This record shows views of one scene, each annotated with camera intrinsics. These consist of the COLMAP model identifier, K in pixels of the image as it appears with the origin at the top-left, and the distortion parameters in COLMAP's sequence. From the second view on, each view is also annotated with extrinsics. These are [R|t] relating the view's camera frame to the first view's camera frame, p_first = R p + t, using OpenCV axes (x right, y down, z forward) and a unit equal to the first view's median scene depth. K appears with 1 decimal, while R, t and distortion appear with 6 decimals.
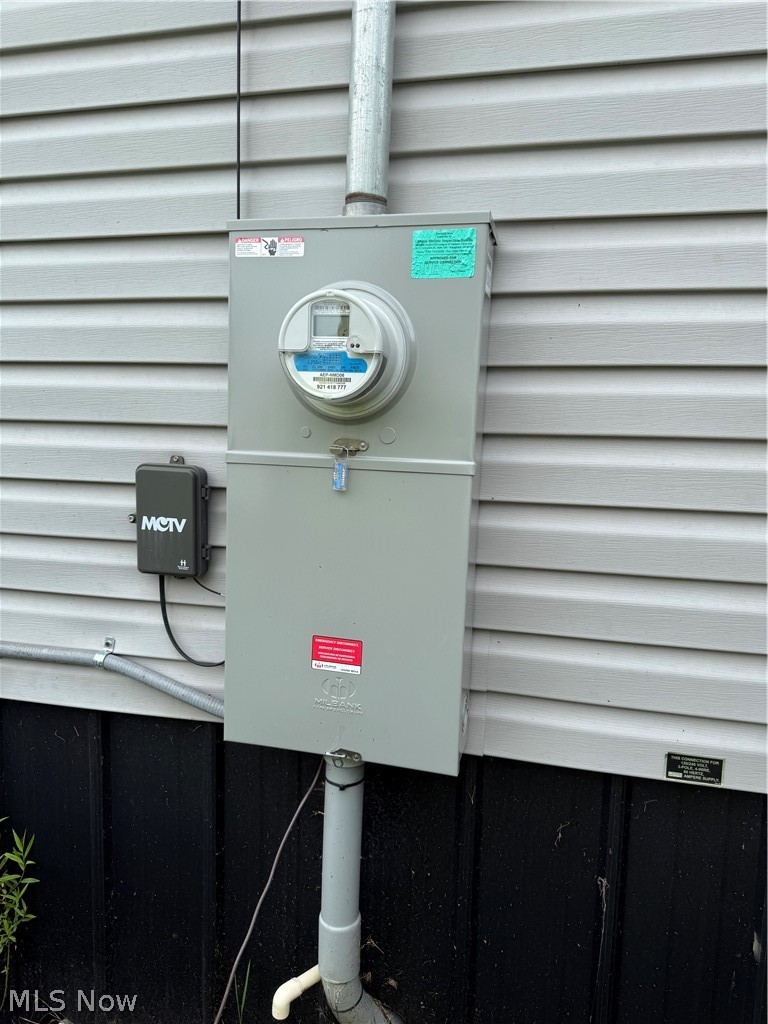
lens RADIAL K [[721.9, 0, 382.3], [0, 721.9, 517.5], [0, 0, 1]] dist [0.009201, 0.004849]
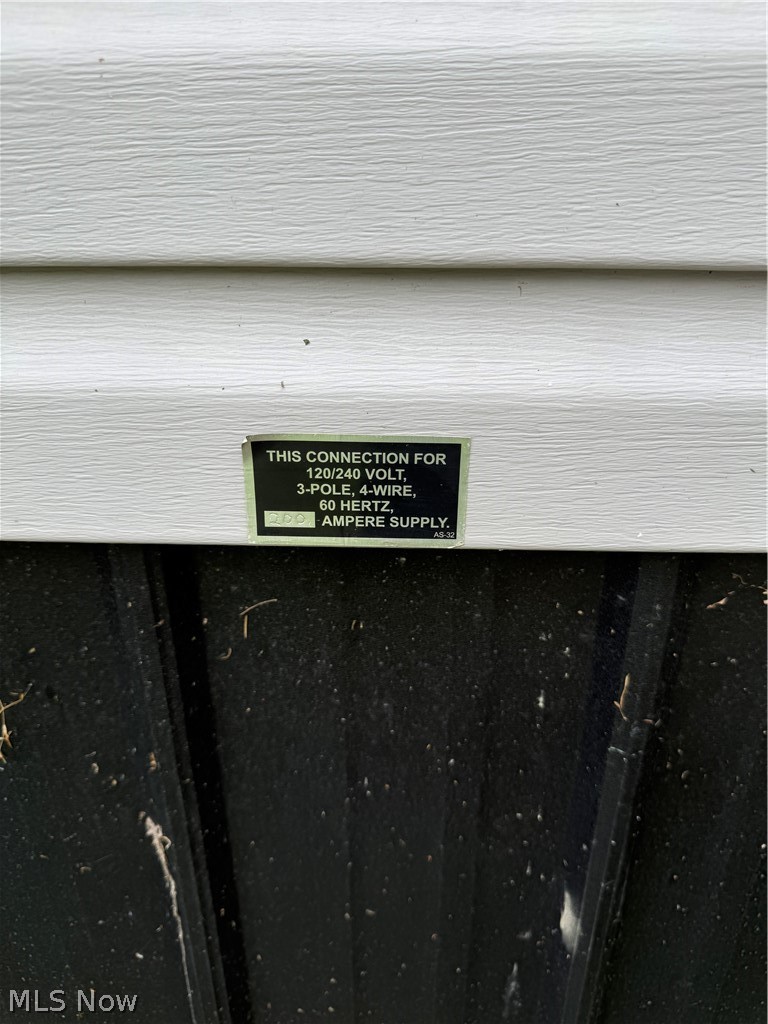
lens RADIAL K [[721.9, 0, 385.4], [0, 721.9, 510.1], [0, 0, 1]] dist [0.009201, 0.004849]
pose [[0.982873, -0.111393, 0.146808, 0.401090], [0.055413, 0.938411, 0.341049, 0.267264], [-0.175757, -0.327073, 0.928511, 0.759910]]
